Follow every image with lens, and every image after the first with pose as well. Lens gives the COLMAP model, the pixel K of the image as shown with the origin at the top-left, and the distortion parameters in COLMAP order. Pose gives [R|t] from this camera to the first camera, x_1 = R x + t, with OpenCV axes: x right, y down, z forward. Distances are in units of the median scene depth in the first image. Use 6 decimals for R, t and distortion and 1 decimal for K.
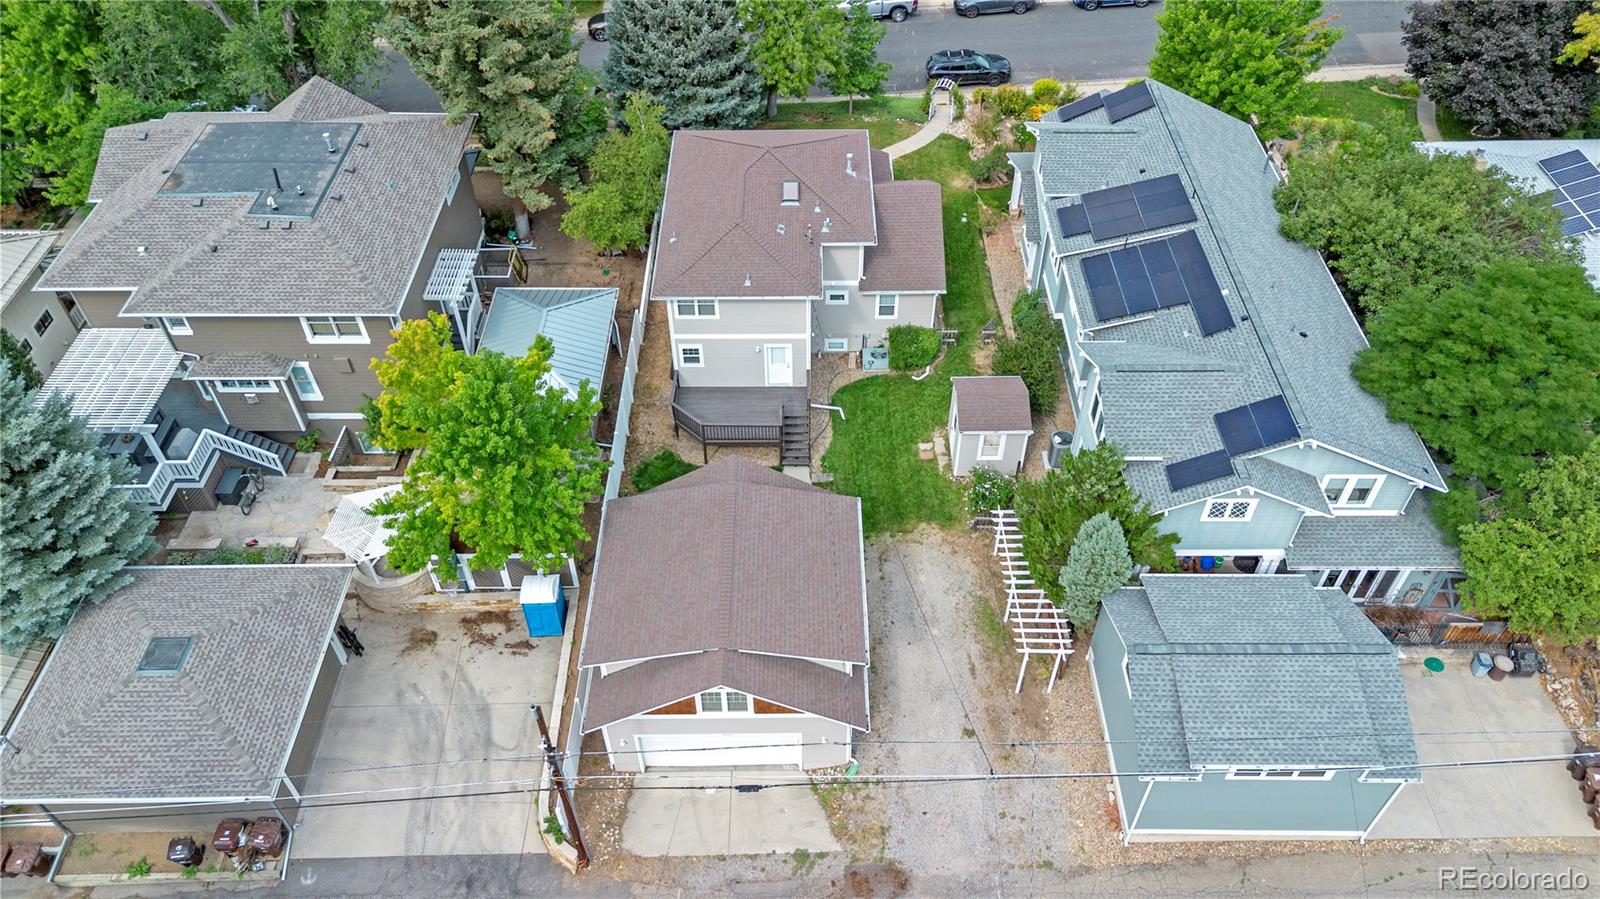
lens RADIAL K [[1140.8, 0, 802.0], [0, 1140.8, 449.6], [0, 0, 1]] dist [0.071140, -0.068854]
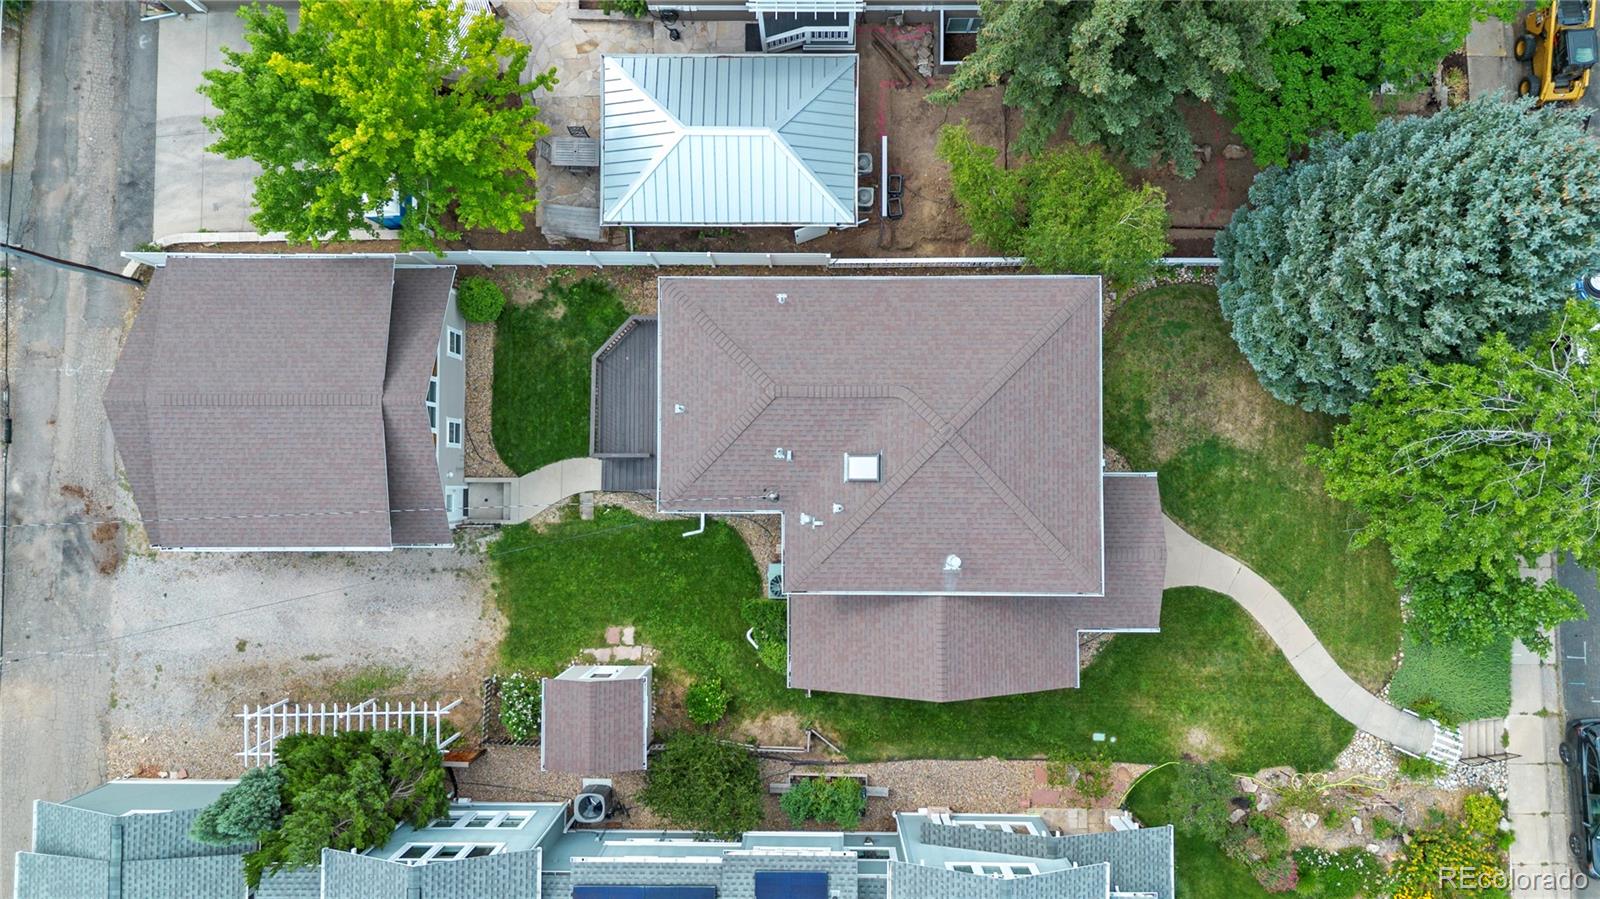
lens RADIAL K [[1140.8, 0, 793.2], [0, 1140.8, 442.8], [0, 0, 1]] dist [0.071140, -0.068854]
pose [[-0.004871, 0.999627, -0.026864, -0.007177], [-0.695906, 0.015904, 0.717957, -0.726281], [0.718117, 0.022192, 0.695569, 0.562437]]
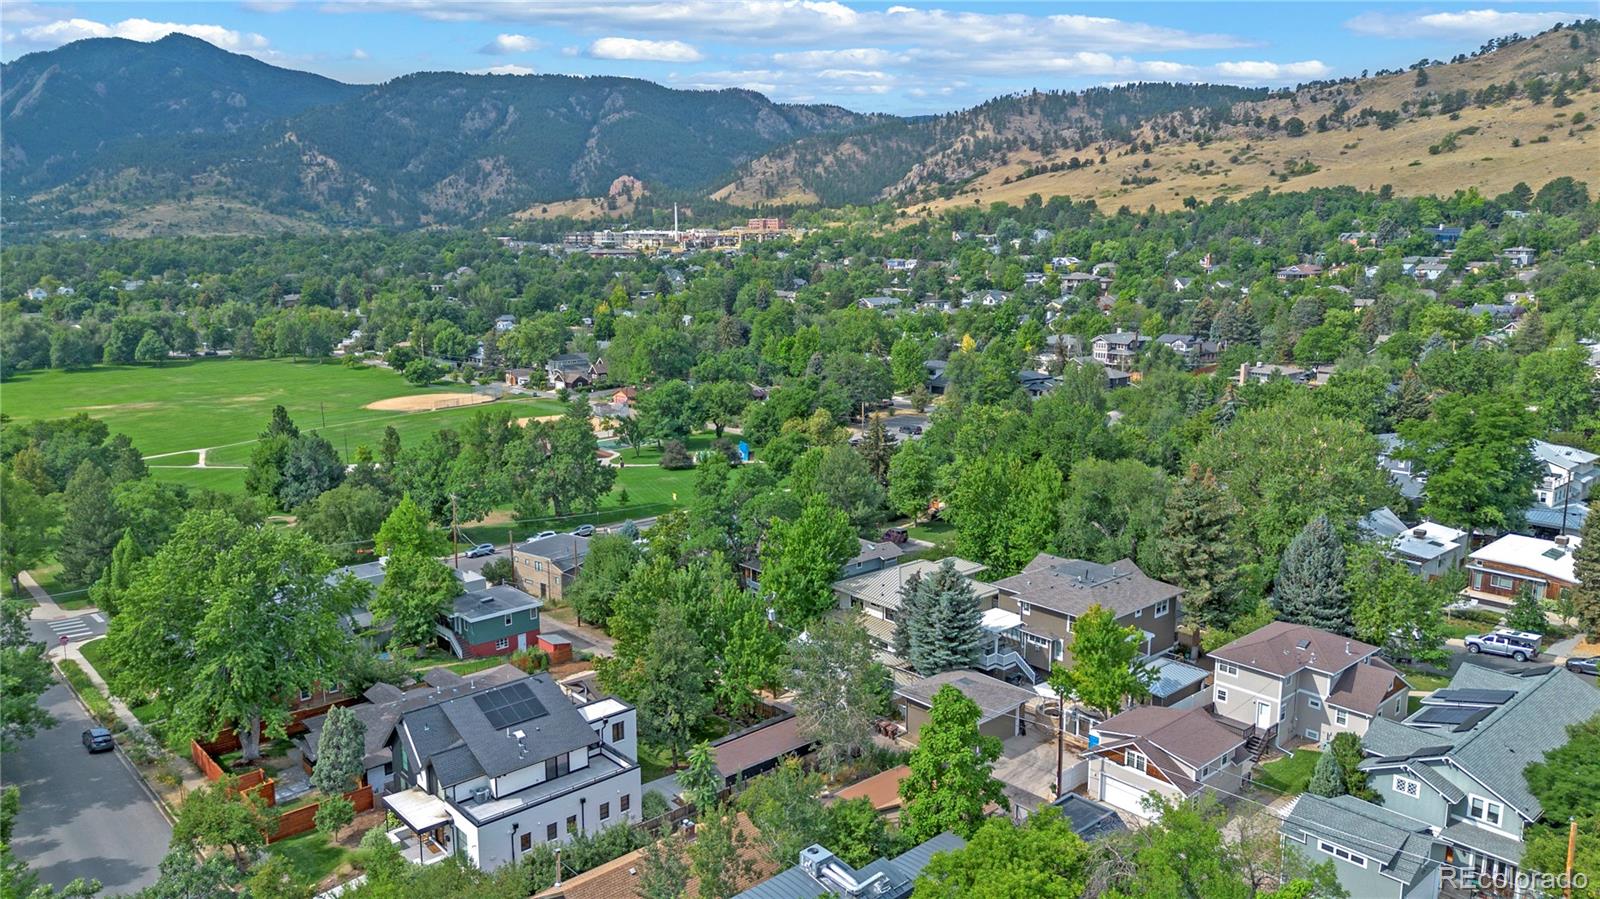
lens RADIAL K [[1140.8, 0, 793.5], [0, 1140.8, 433.0], [0, 0, 1]] dist [0.071140, -0.068854]
pose [[0.662782, 0.136453, -0.736275, 0.919005], [-0.534314, 0.775055, -0.337341, 0.713824], [0.524622, 0.616985, 0.586601, -0.978491]]
